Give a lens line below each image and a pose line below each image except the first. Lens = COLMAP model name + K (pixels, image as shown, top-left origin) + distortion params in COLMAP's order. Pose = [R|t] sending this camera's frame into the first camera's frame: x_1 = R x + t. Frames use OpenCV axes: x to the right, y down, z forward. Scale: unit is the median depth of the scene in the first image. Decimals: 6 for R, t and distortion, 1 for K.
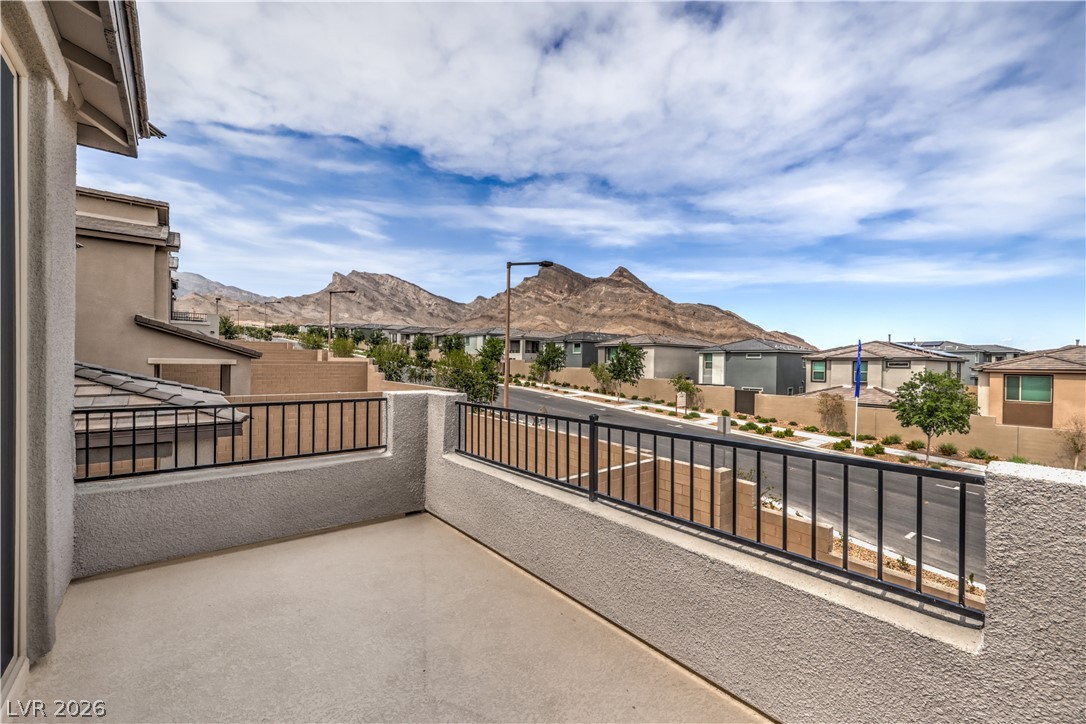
lens RADIAL K [[440.1, 0, 530.6], [0, 440.1, 363.1], [0, 0, 1]] dist [-0.001529, -0.000025]
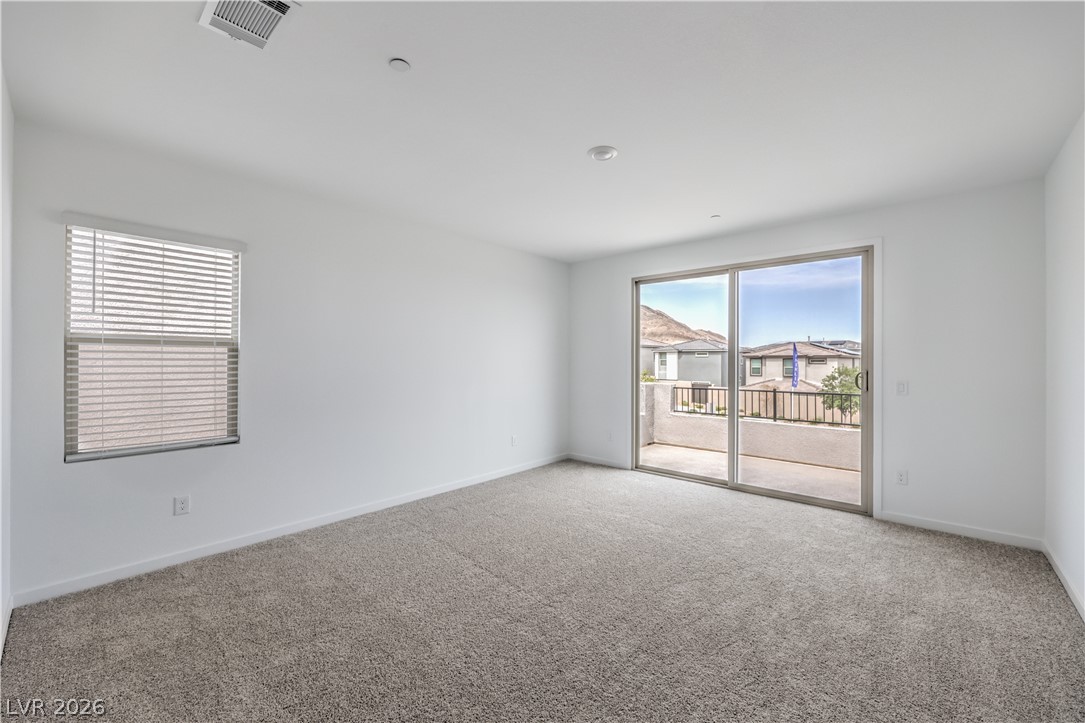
lens RADIAL K [[439.7, 0, 530.1], [0, 439.7, 362.6], [0, 0, 1]] dist [-0.001529, -0.000025]
pose [[0.990218, -0.009452, 0.139206, -0.118997], [0.008984, 0.999952, 0.003992, -0.003863], [-0.139237, -0.002702, 0.990255, -0.096268]]
